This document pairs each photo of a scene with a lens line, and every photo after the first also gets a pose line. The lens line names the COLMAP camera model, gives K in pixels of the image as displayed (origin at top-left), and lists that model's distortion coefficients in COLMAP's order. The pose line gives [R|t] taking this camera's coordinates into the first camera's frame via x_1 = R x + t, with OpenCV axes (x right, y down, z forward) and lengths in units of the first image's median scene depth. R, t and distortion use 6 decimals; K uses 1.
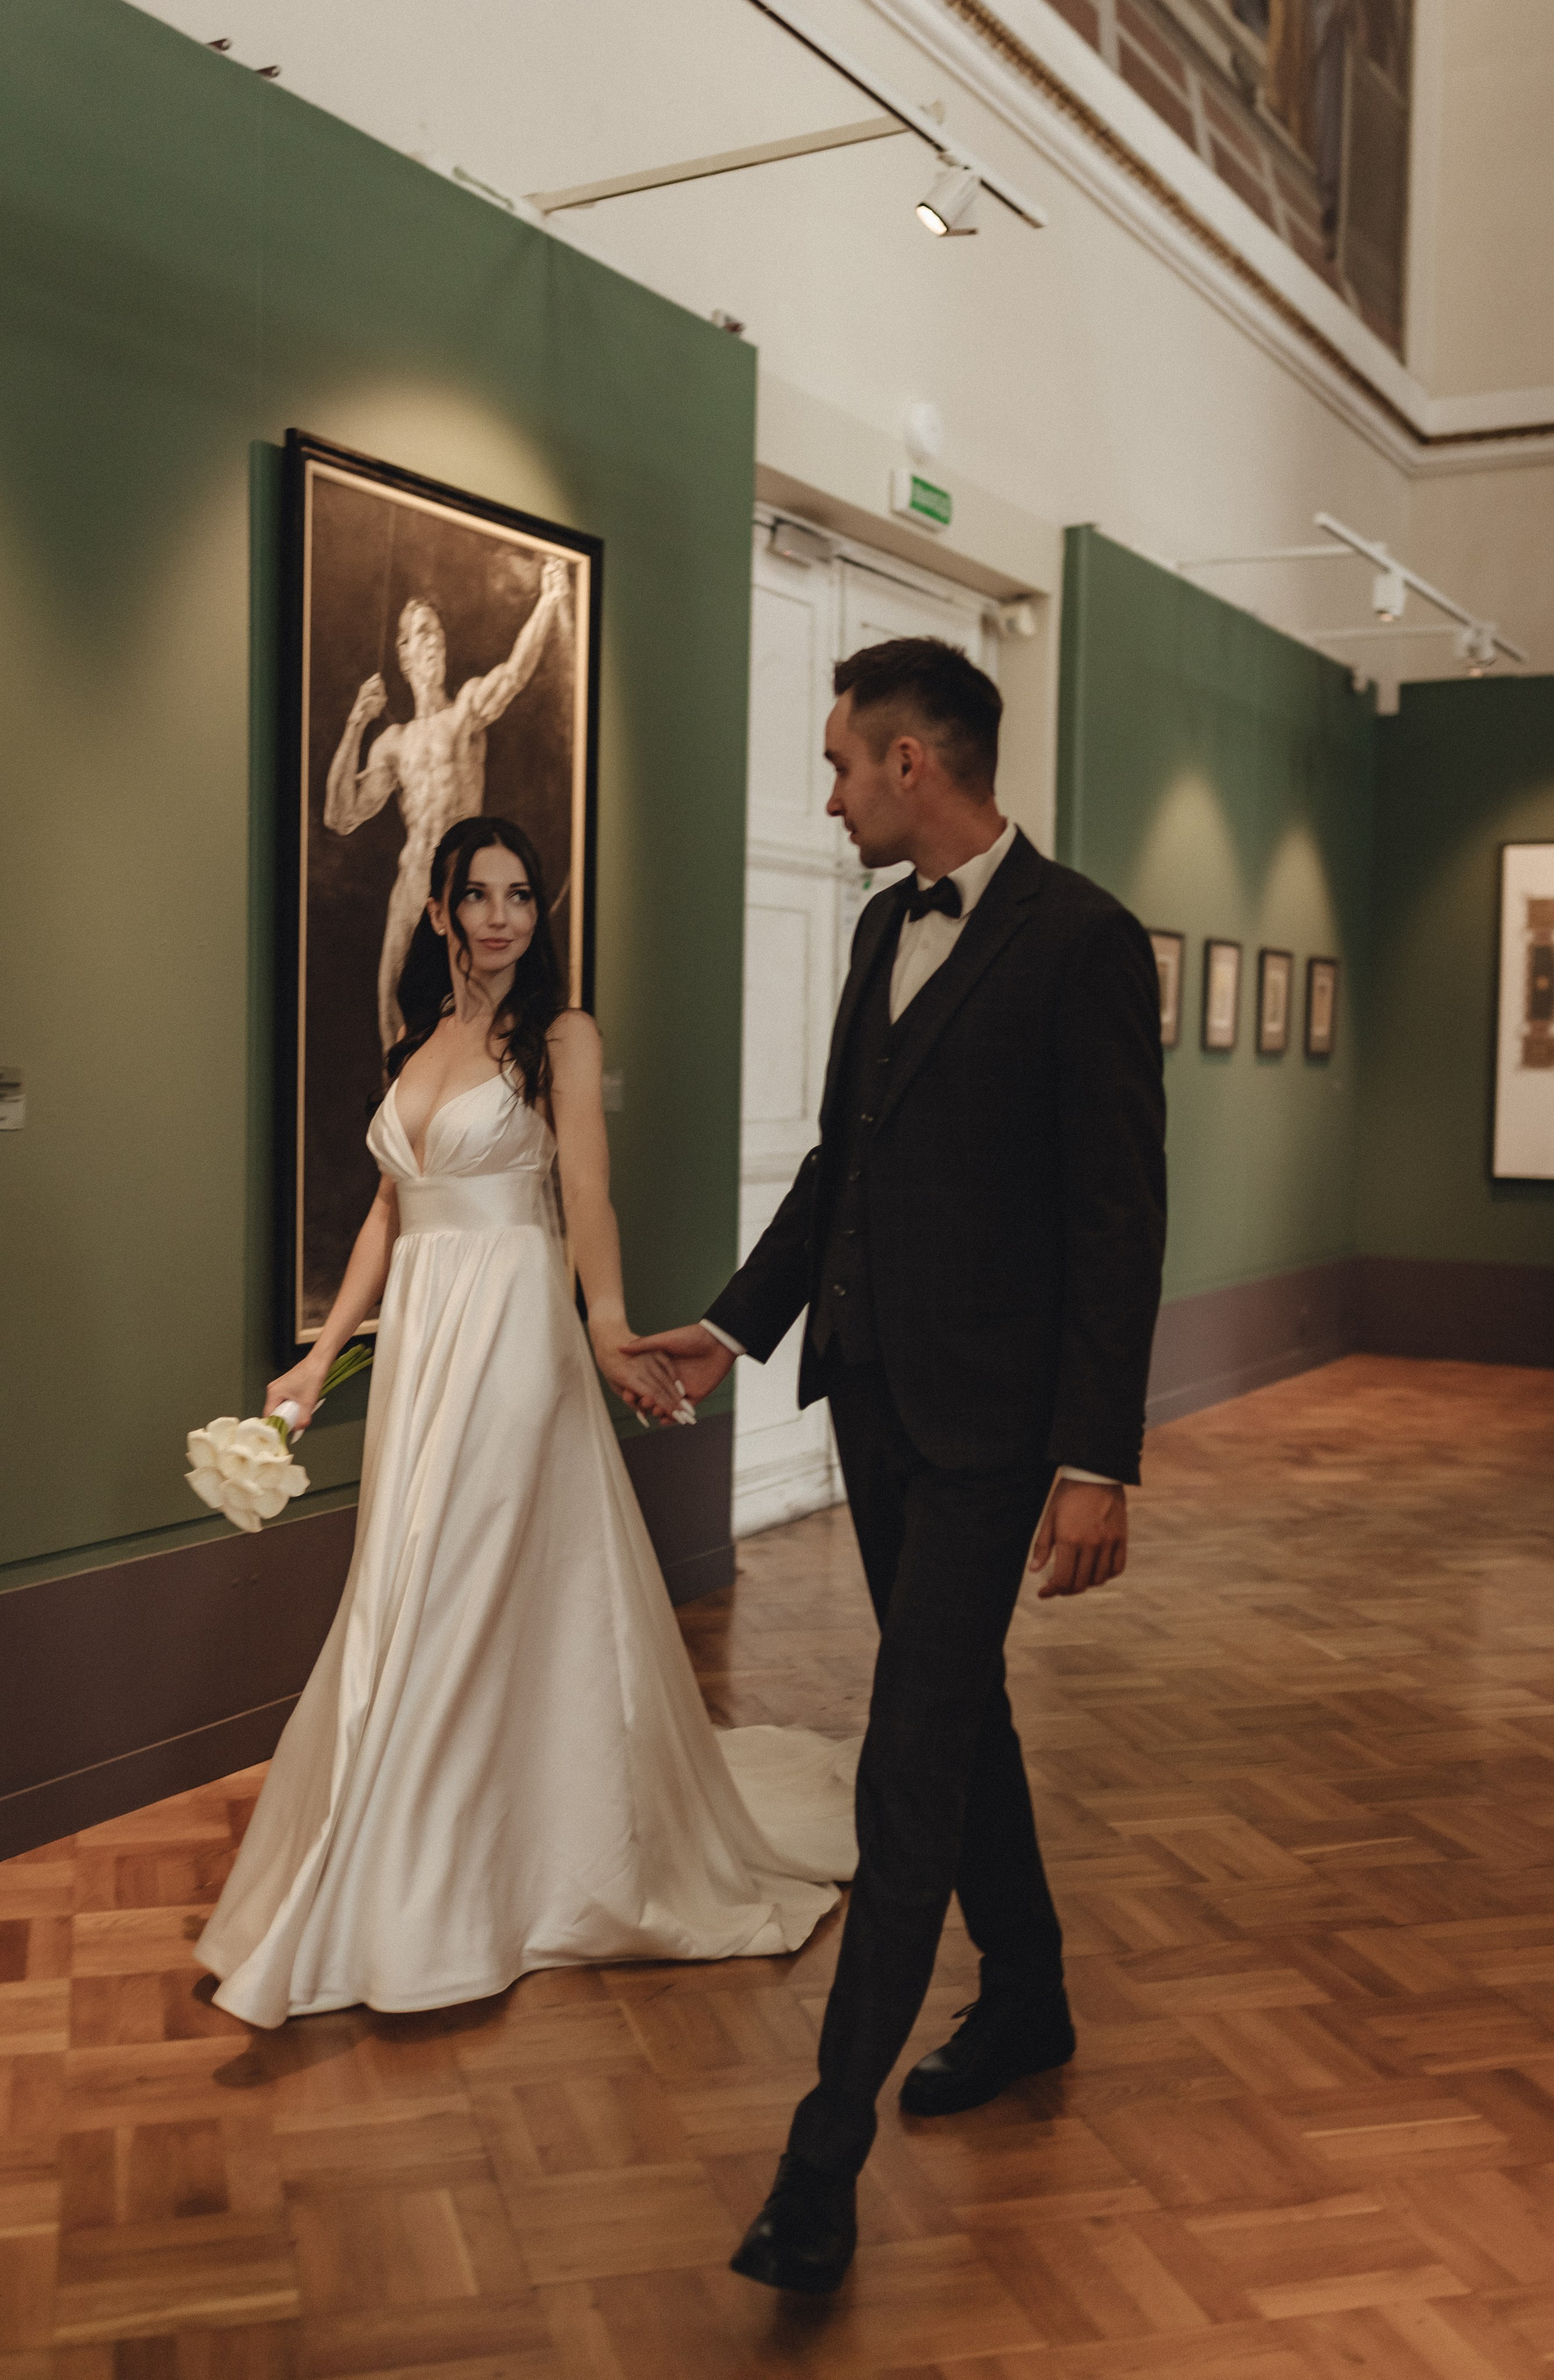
lens RADIAL K [[2495.0, 0, 777.0], [0, 2495.0, 1190.0], [0, 0, 1]] dist [-0.375191, -0.005442]
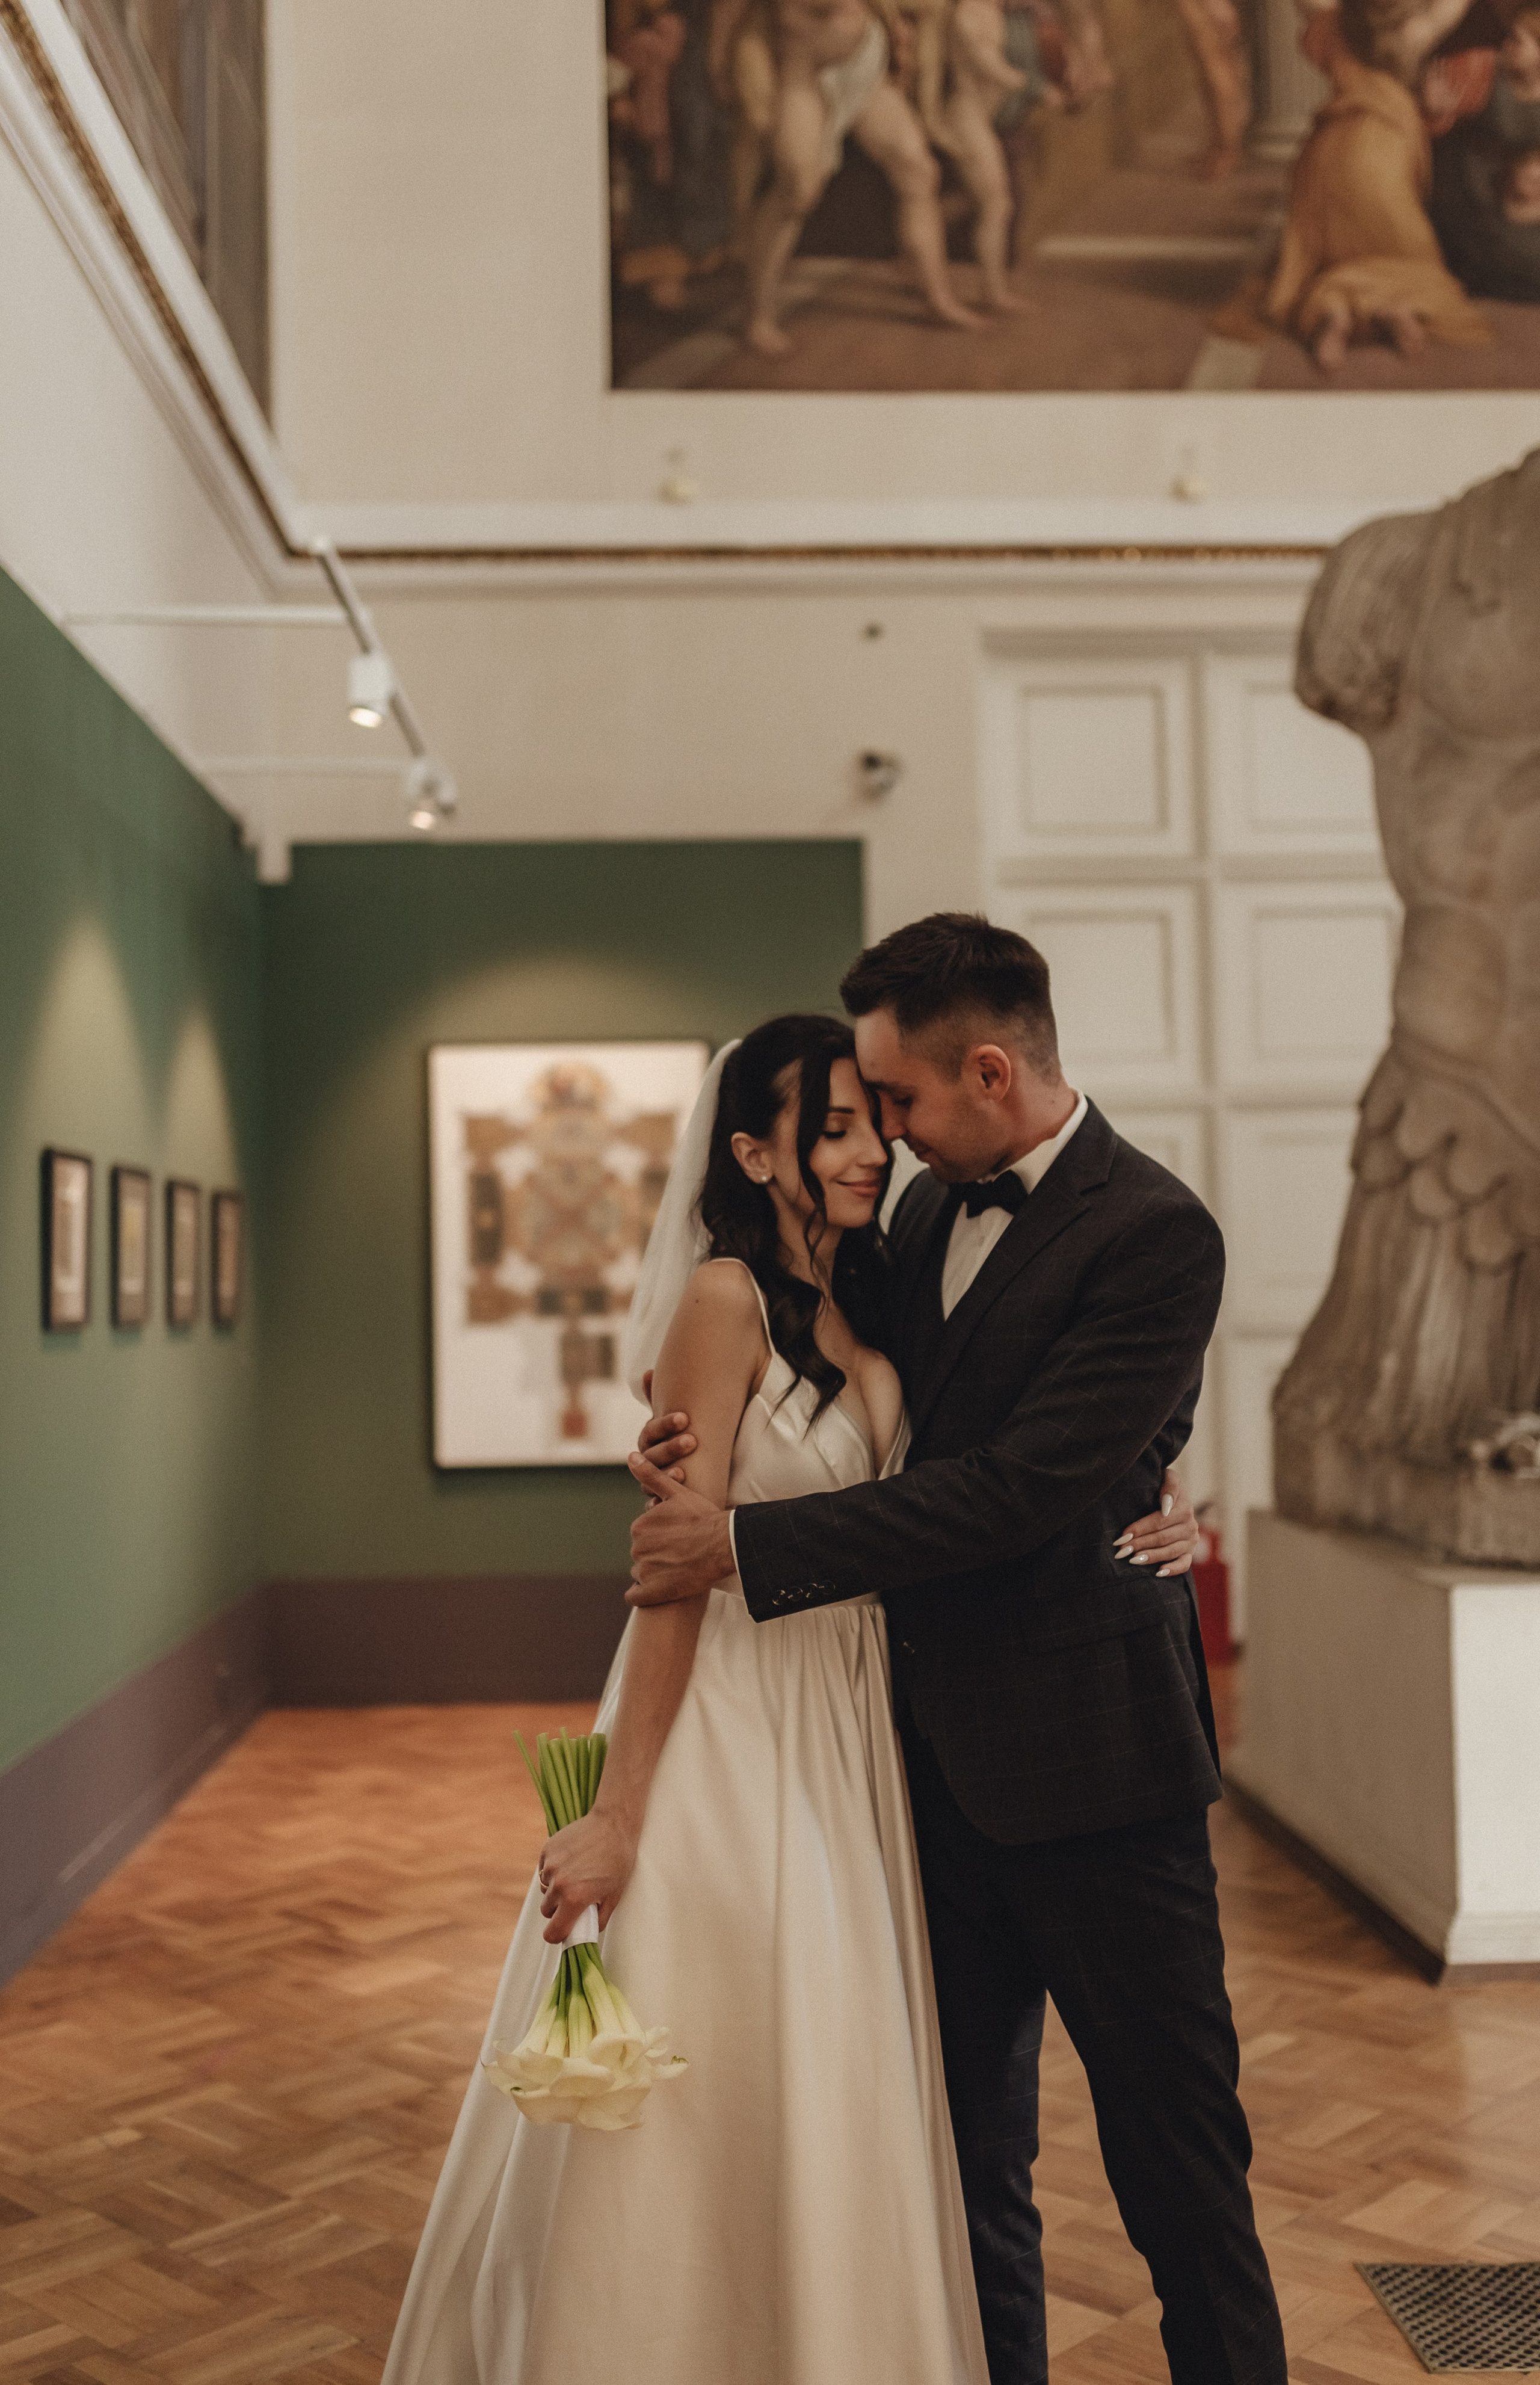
lens RADIAL K [[2479.4, 0, 770.0], [0, 2479.4, 1192.5], [0, 0, 1]] dist [0.015560, 0.002299]
pose [[0.870653, -0.002573, 0.491890, -0.007712], [0.051284, 0.995011, -0.085569, -0.020186], [-0.489217, 0.099727, 0.866442, 0.245570]]
